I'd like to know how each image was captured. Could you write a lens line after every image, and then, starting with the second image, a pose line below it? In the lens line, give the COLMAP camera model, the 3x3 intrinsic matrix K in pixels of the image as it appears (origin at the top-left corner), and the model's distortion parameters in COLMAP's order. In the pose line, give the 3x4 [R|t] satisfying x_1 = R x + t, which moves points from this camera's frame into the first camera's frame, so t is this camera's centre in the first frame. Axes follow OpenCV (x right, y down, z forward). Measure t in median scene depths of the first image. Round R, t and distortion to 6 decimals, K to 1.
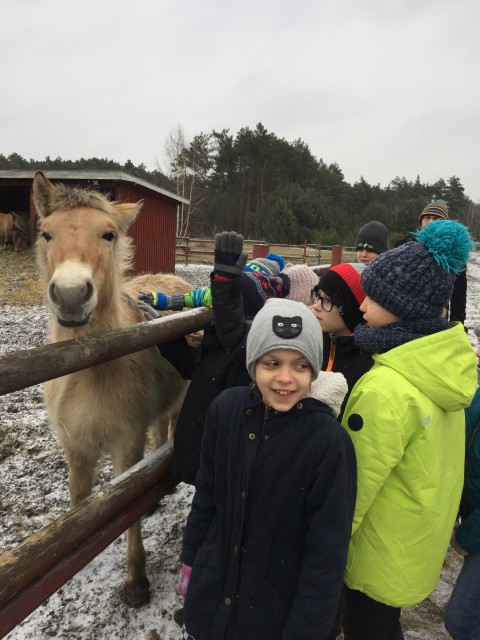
lens RADIAL K [[543.3, 0, 246.2], [0, 543.3, 320.7], [0, 0, 1]] dist [0.060355, -0.098550]
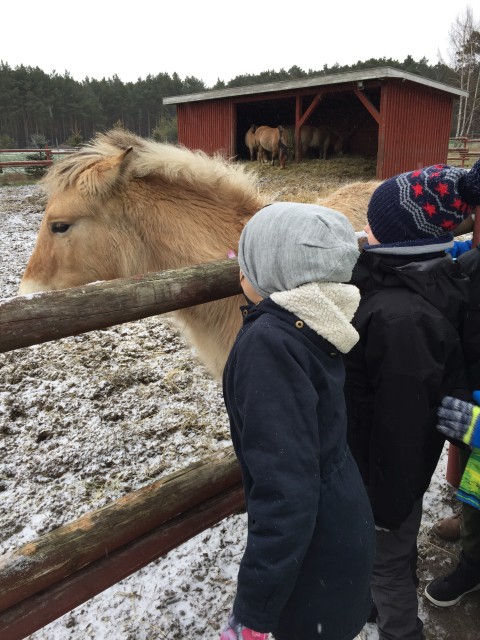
lens RADIAL K [[543.3, 0, 237.4], [0, 543.3, 323.1], [0, 0, 1]] dist [0.060355, -0.098550]
pose [[0.877982, 0.078575, -0.472200, 0.008933], [-0.001217, 0.986799, 0.161943, -0.001106], [0.478691, -0.141609, 0.866488, 0.021801]]
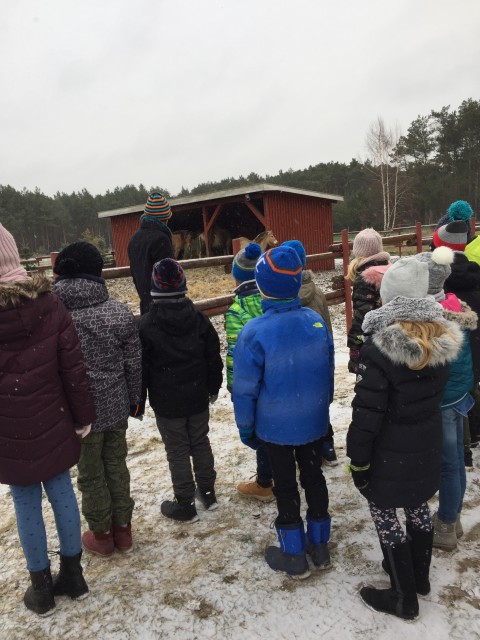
lens RADIAL K [[543.3, 0, 242.3], [0, 543.3, 322.7], [0, 0, 1]] dist [0.060355, -0.098550]
pose [[0.897643, -0.059505, -0.436688, 0.121788], [0.062950, 0.997995, -0.006593, 0.007396], [0.436204, -0.021571, 0.899589, -0.005850]]
